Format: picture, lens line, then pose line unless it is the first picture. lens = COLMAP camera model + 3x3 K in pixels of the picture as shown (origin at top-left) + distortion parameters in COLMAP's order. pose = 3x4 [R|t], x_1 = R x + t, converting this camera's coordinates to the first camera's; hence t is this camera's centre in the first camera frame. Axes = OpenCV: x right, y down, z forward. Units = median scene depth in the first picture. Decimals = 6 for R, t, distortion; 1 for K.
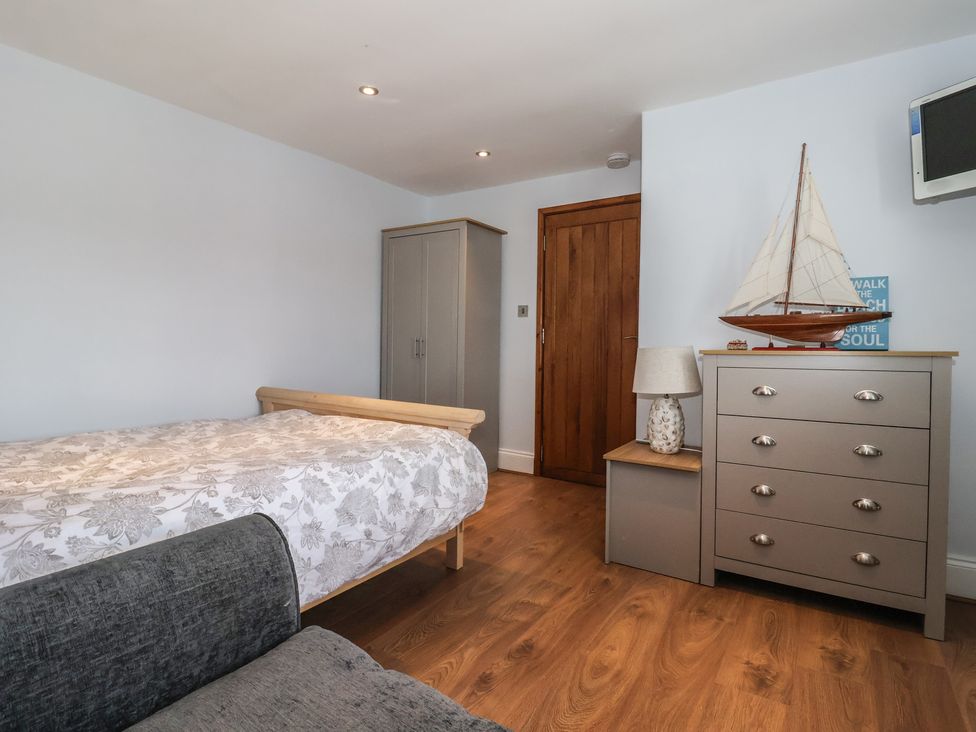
lens RADIAL K [[516.0, 0, 485.4], [0, 516.0, 362.6], [0, 0, 1]] dist [-0.004920, -0.003042]
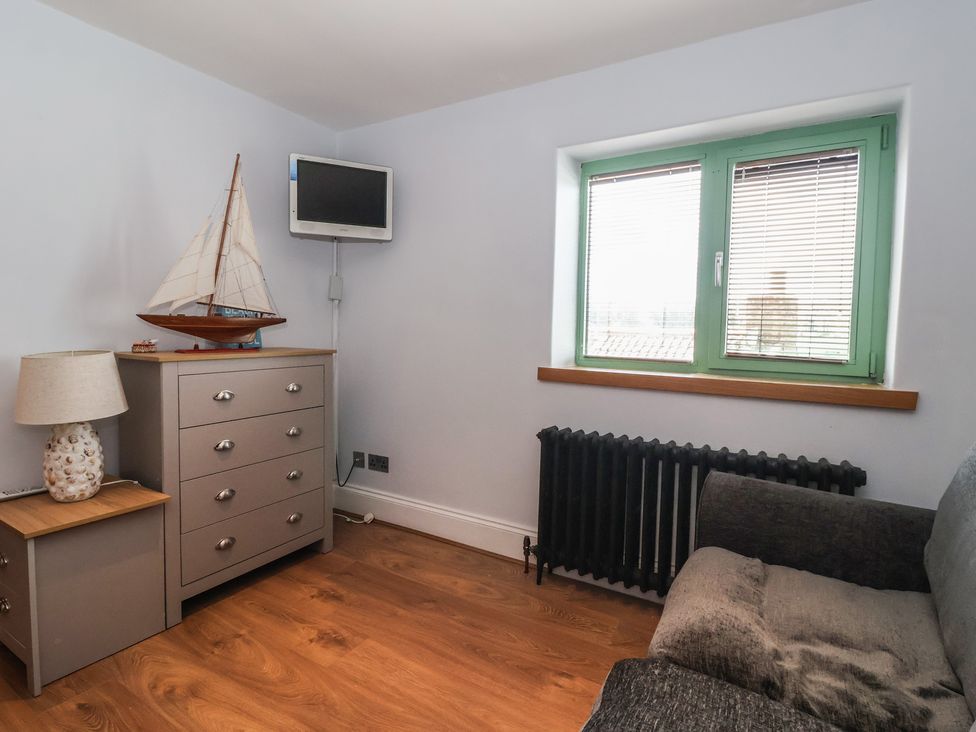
lens RADIAL K [[516.0, 0, 484.1], [0, 516.0, 363.1], [0, 0, 1]] dist [-0.004920, -0.003042]
pose [[-0.060312, -0.078426, 0.995094, -0.470593], [0.008658, 0.996830, 0.079087, -0.081557], [-0.998142, 0.013385, -0.059442, 0.562018]]
